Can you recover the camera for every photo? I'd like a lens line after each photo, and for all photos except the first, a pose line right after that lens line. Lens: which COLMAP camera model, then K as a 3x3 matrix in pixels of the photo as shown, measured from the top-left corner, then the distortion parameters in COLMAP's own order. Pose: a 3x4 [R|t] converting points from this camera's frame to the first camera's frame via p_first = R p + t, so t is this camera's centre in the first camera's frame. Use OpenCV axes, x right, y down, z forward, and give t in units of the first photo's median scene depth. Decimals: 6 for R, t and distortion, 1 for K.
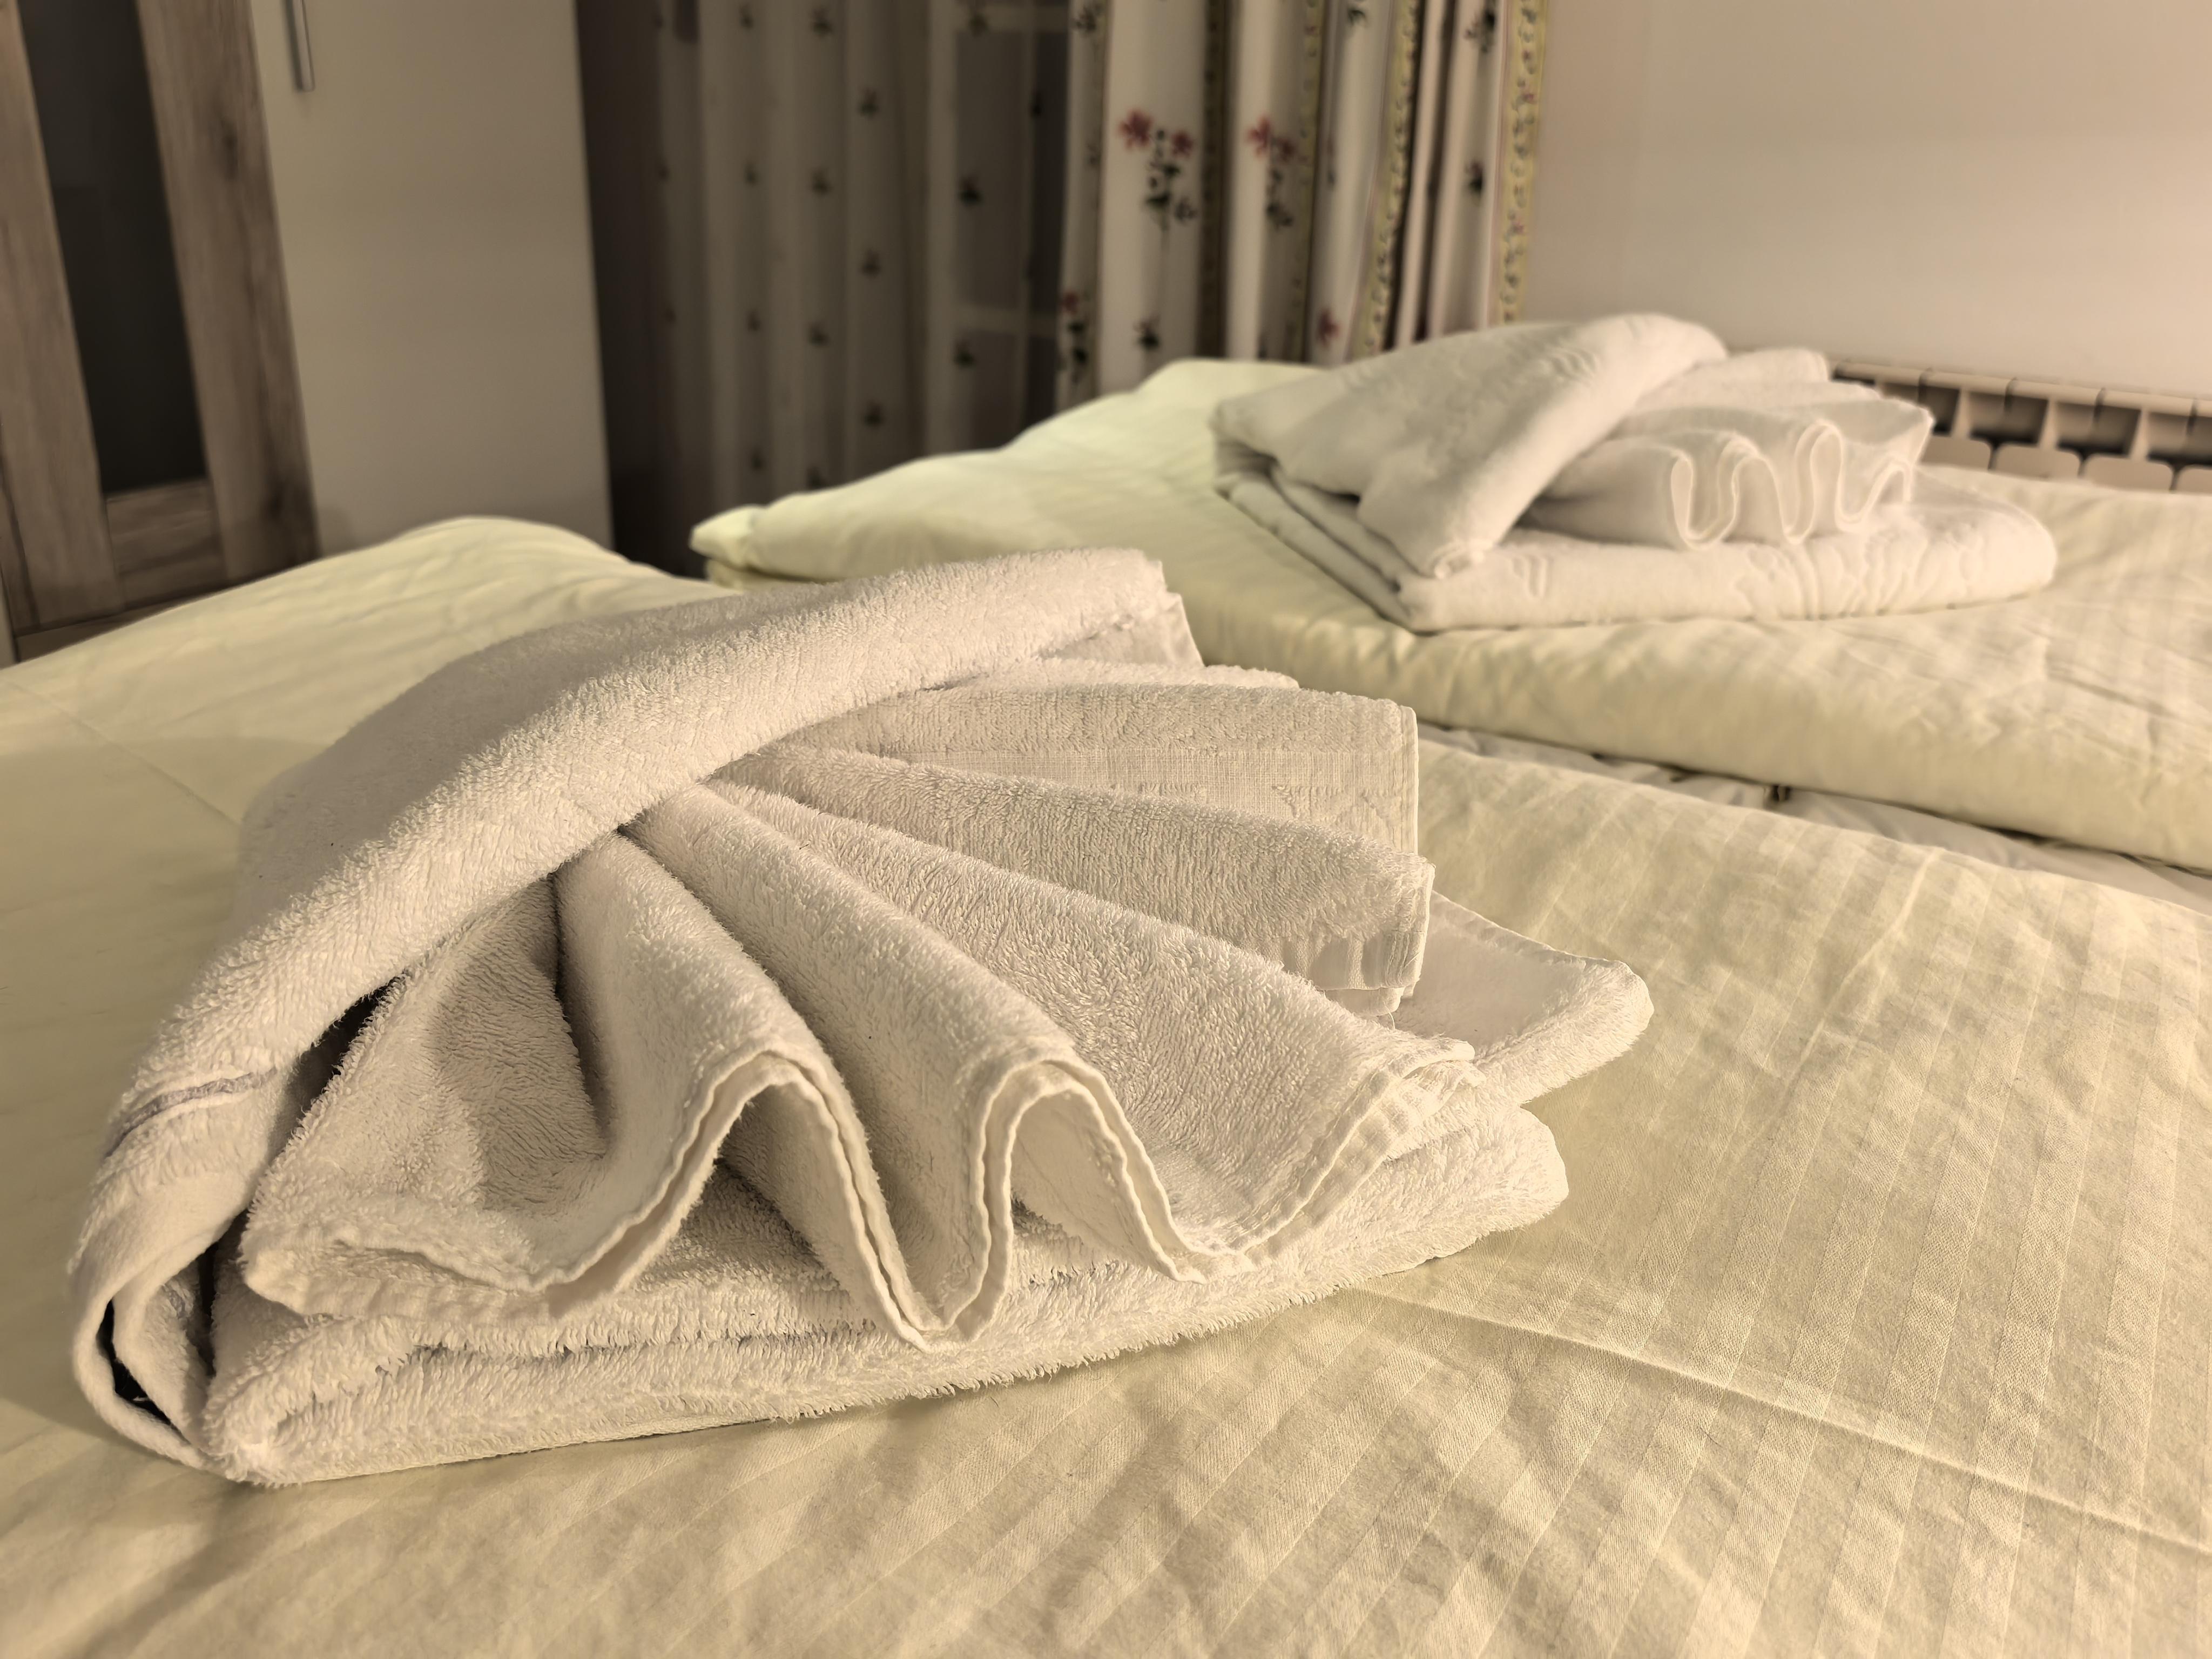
lens RADIAL K [[1803.5, 0, 1102.3], [0, 1803.5, 827.4], [0, 0, 1]] dist [0.004881, -0.005895]
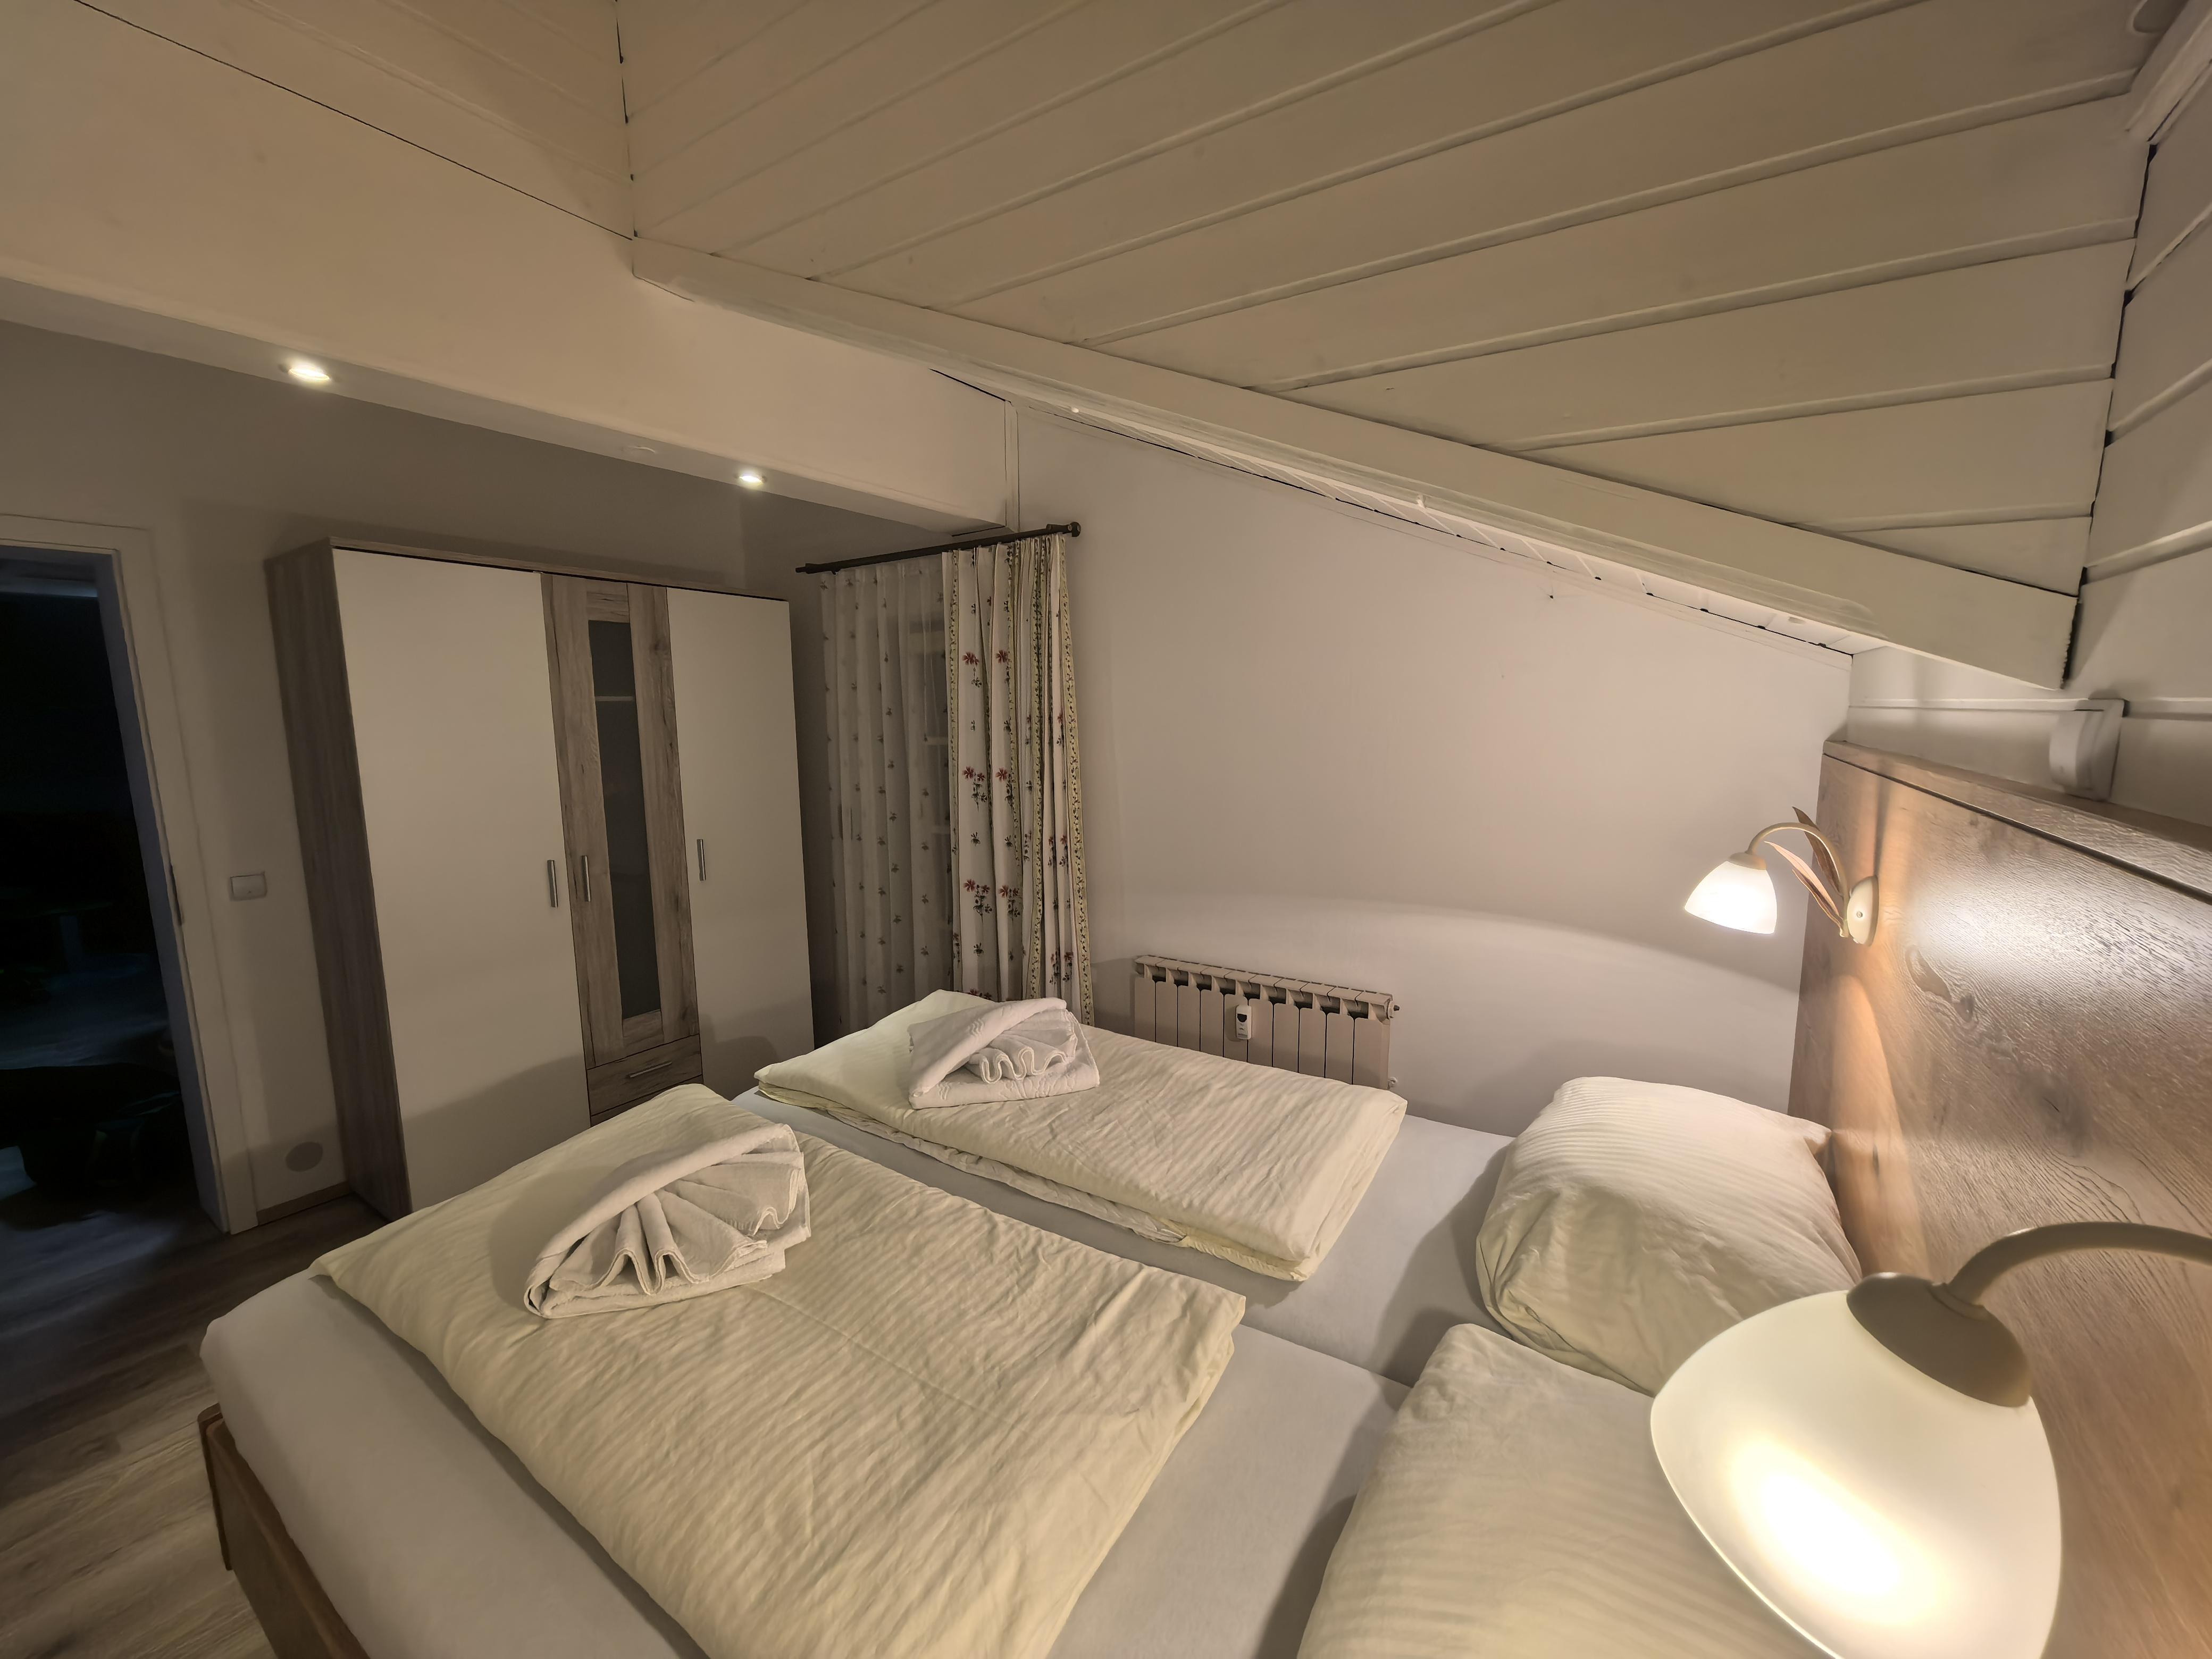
lens RADIAL K [[878.3, 0, 1116.4], [0, 878.3, 834.7], [0, 0, 1]] dist [-0.007460, 0.000213]
pose [[0.998519, -0.044411, -0.031421, 1.425454], [0.034853, 0.965690, -0.257349, -0.366926], [0.041772, 0.255873, 0.965807, -1.966096]]
